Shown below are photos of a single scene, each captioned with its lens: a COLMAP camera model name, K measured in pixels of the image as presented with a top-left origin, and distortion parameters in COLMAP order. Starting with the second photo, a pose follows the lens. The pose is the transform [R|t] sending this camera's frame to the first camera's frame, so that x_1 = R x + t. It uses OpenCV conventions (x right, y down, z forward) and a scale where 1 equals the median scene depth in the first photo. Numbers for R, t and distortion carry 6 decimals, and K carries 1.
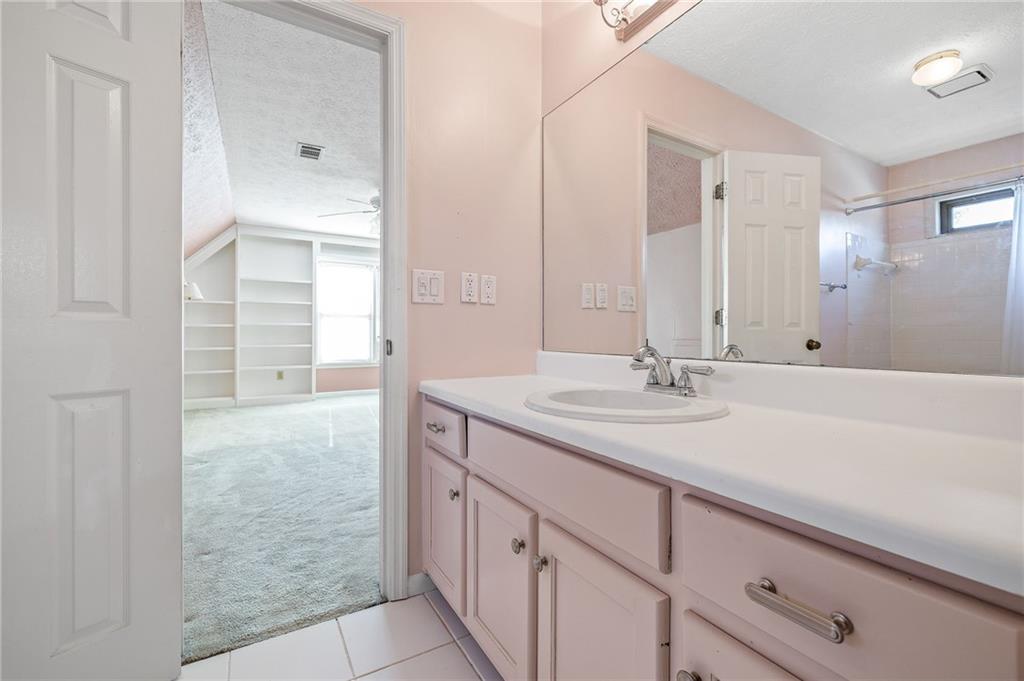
lens RADIAL K [[439.5, 0, 512.1], [0, 439.5, 338.4], [0, 0, 1]] dist [-0.000319, -0.000012]
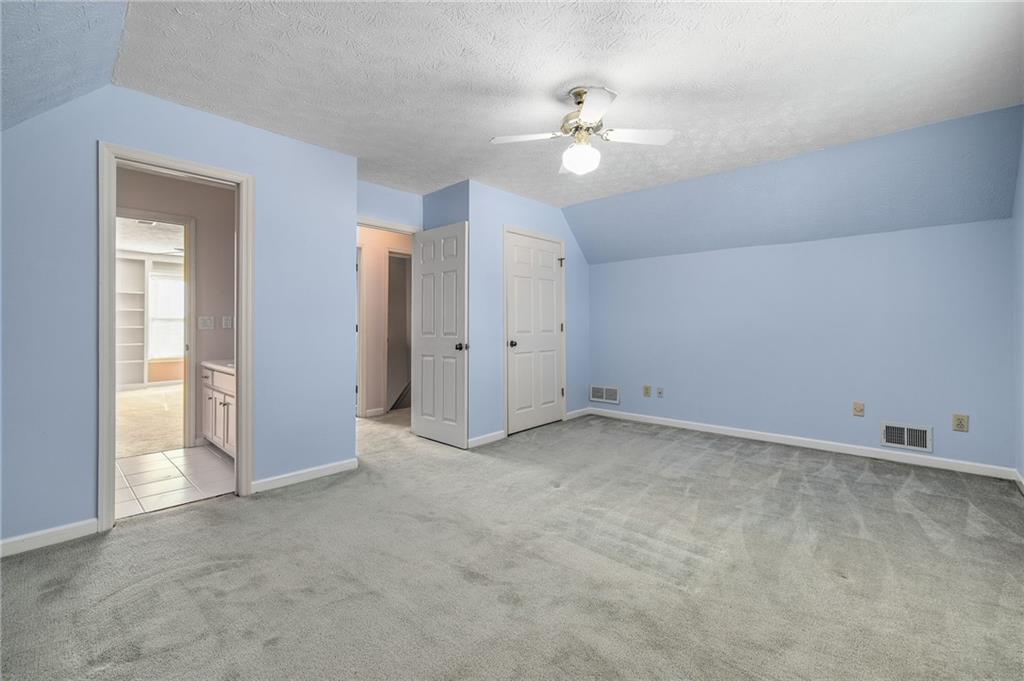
lens RADIAL K [[439.5, 0, 505.5], [0, 439.5, 336.3], [0, 0, 1]] dist [-0.000319, -0.000012]
pose [[0.963789, 0.003518, 0.266644, 0.211601], [-0.004813, 0.999980, 0.004203, -0.017191], [-0.266624, -0.005334, 0.963786, -0.501788]]
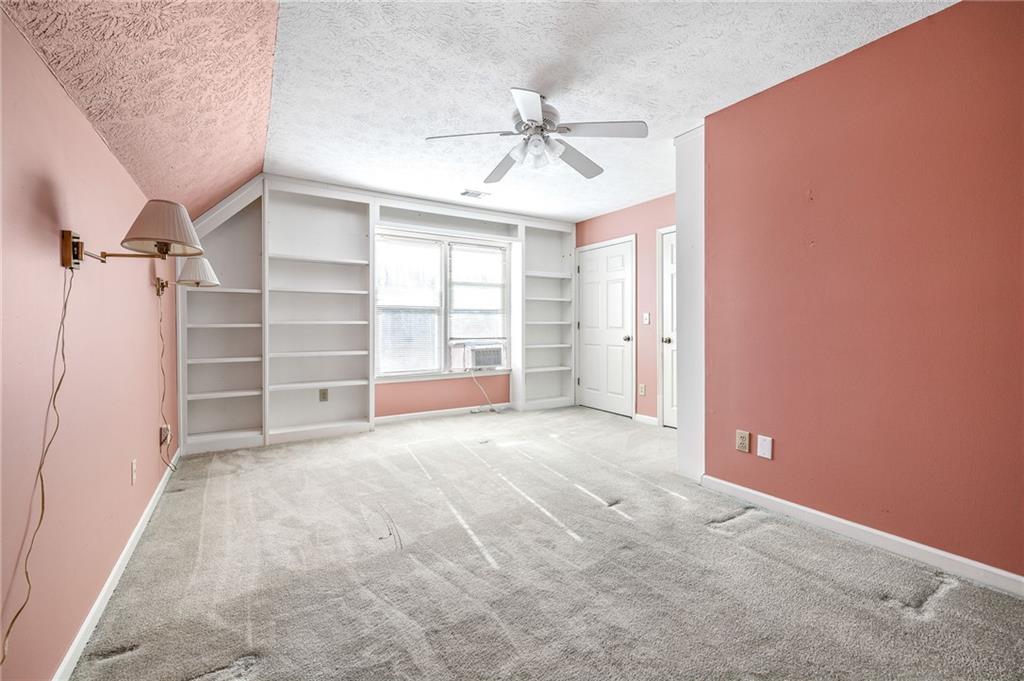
lens RADIAL K [[439.5, 0, 515.7], [0, 439.5, 335.0], [0, 0, 1]] dist [-0.000319, -0.000012]
pose [[0.999894, -0.002310, 0.014371, -0.247416], [0.002109, 0.999900, 0.013975, -0.022888], [-0.014402, -0.013943, 0.999799, 0.314672]]
